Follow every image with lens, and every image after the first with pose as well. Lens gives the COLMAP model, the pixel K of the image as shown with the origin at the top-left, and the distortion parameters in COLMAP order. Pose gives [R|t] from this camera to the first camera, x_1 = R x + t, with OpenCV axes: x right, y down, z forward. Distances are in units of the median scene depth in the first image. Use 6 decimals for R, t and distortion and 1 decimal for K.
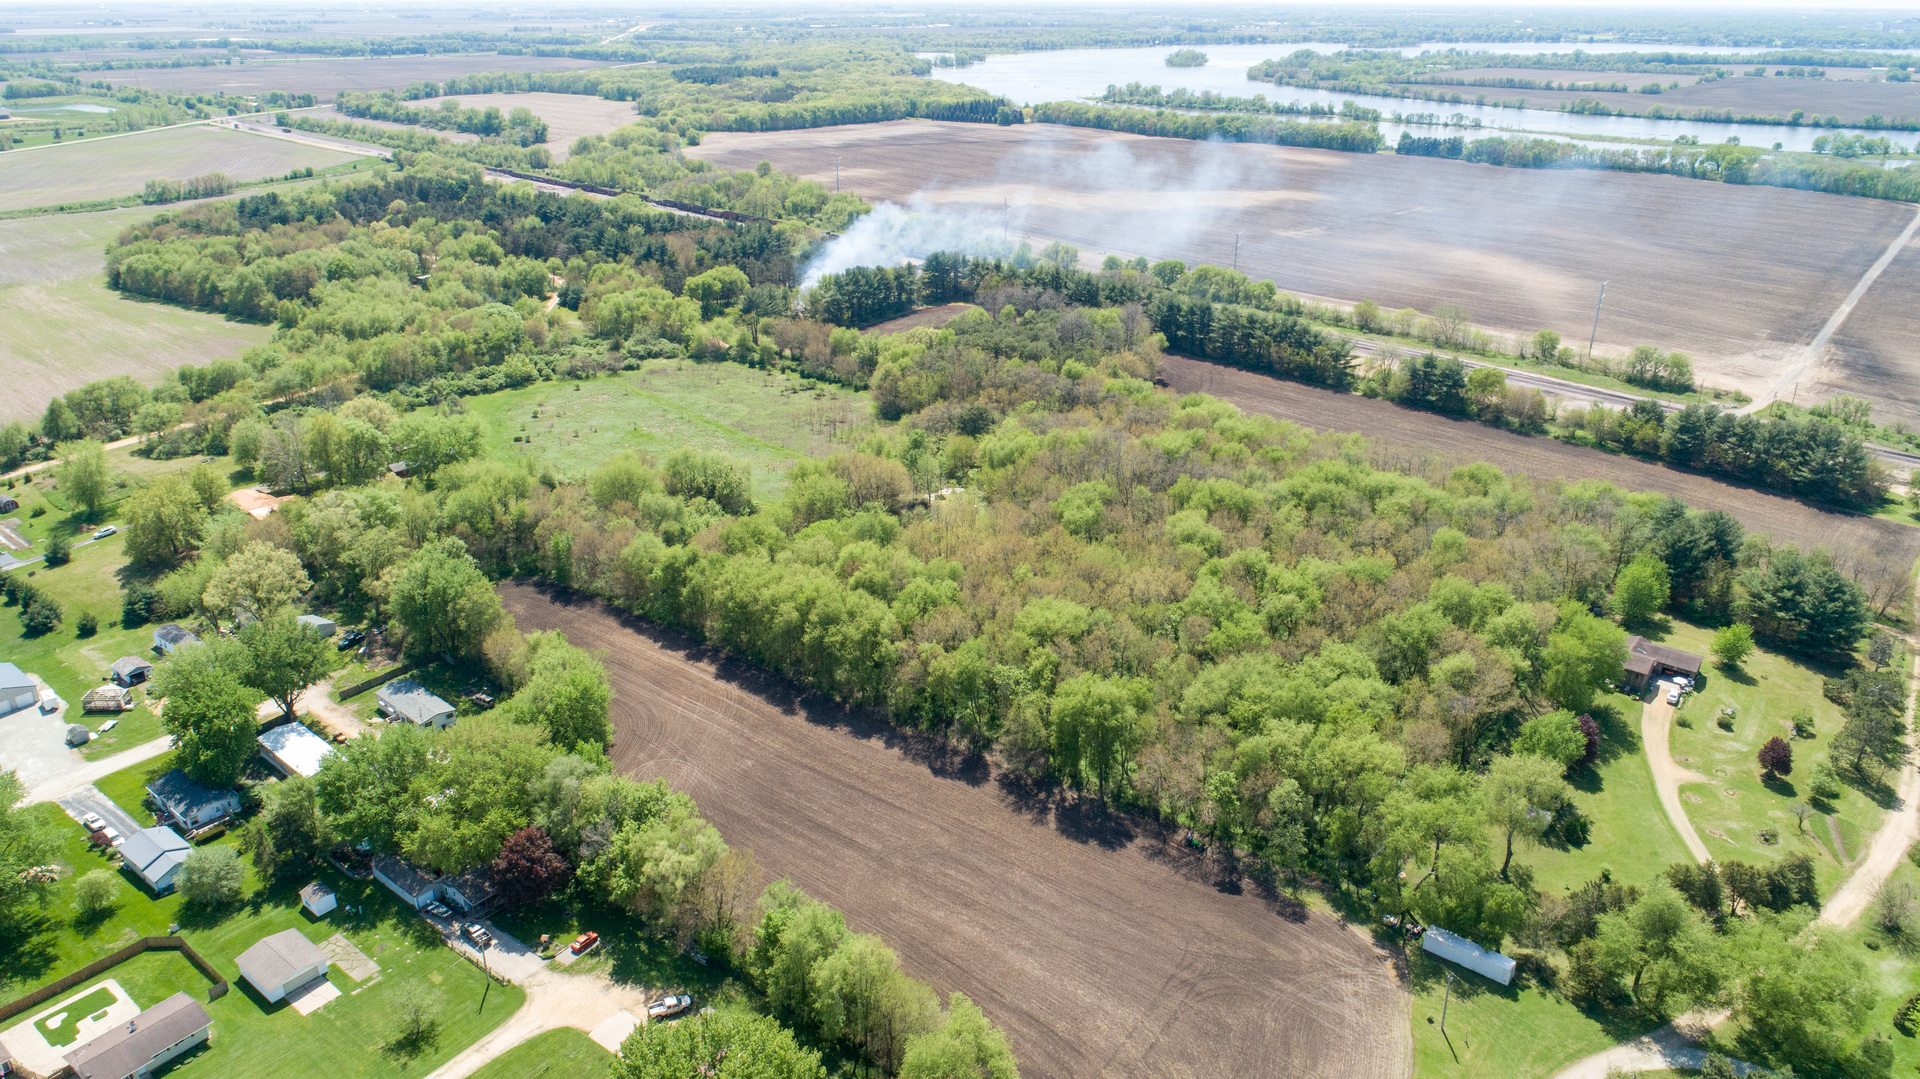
lens RADIAL K [[1286.5, 0, 957.4], [0, 1286.5, 545.0], [0, 0, 1]] dist [-0.019078, 0.009569]
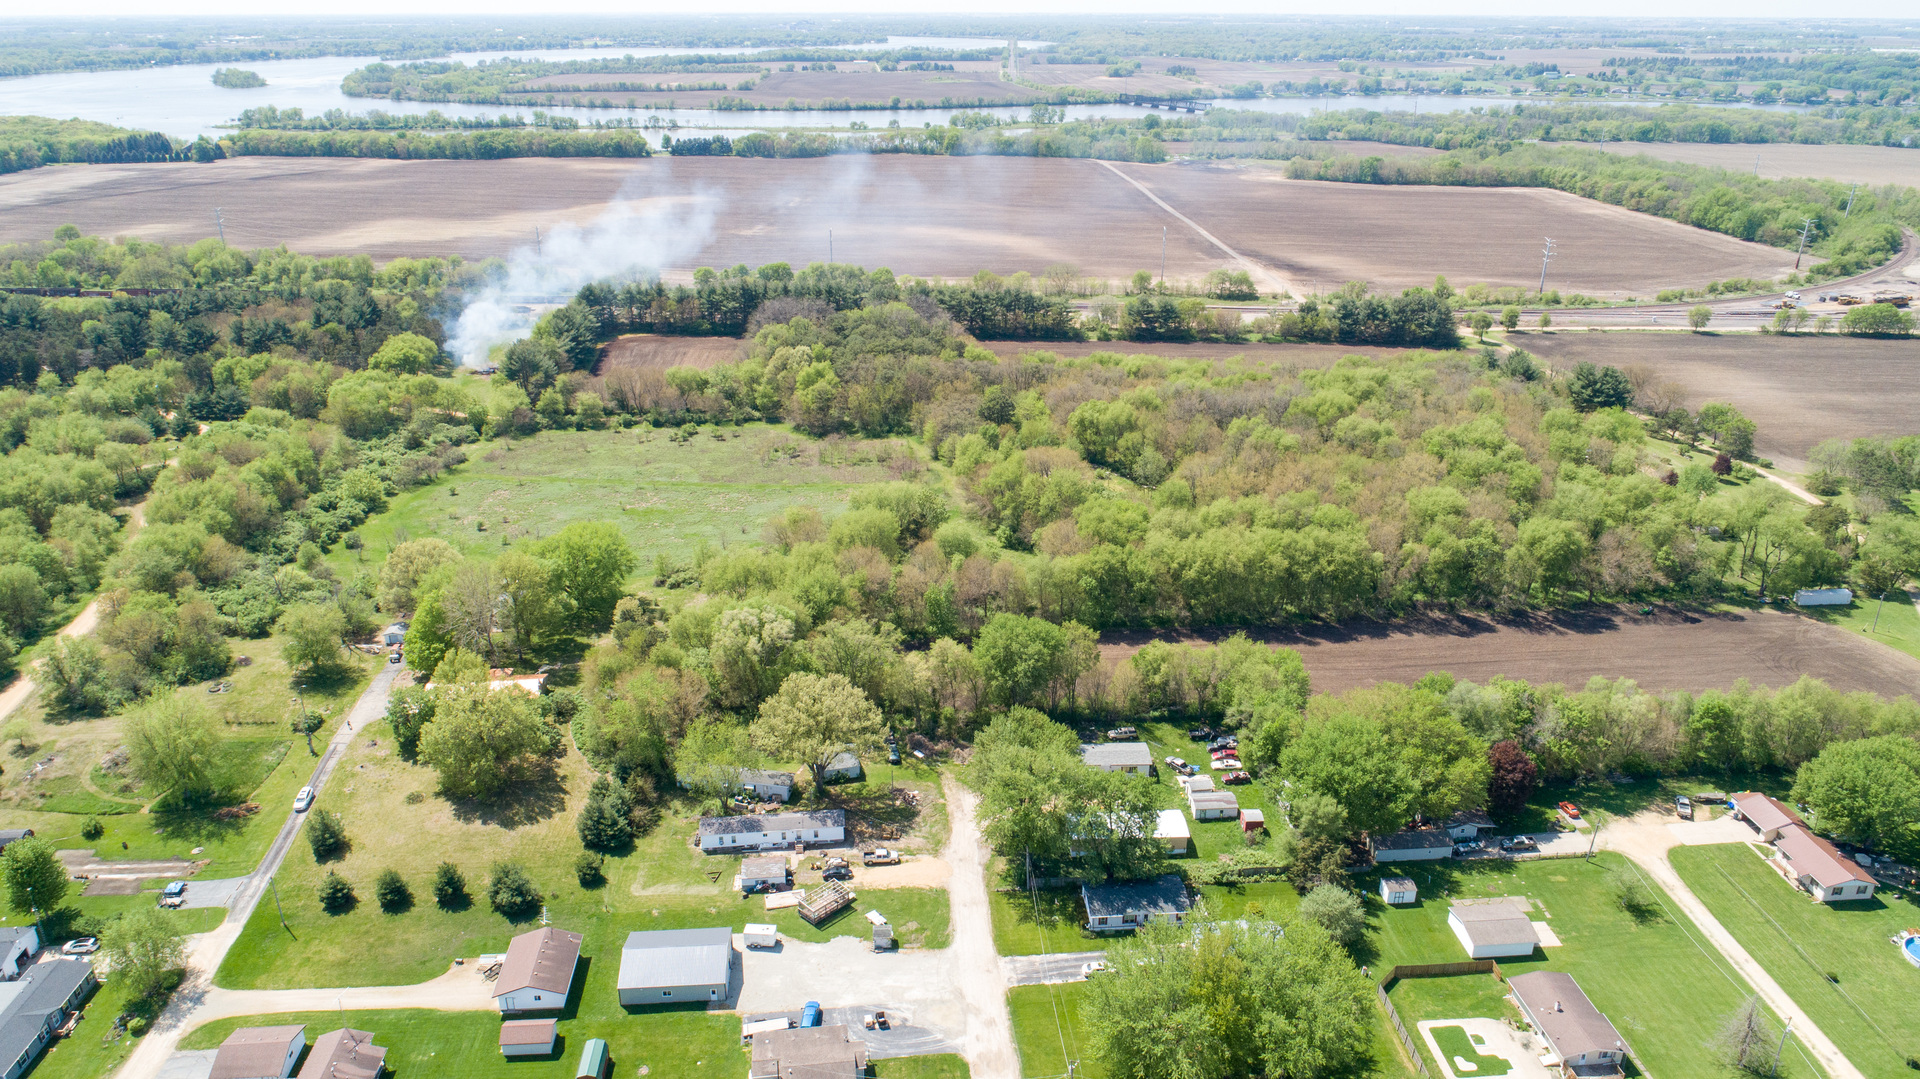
lens RADIAL K [[1286.5, 0, 963.4], [0, 1286.5, 543.7], [0, 0, 1]] dist [-0.019078, 0.009569]
pose [[0.731533, -0.265257, 0.628090, -0.554302], [0.269683, 0.958662, 0.090767, -0.074426], [-0.626203, 0.102986, 0.772828, 0.164053]]
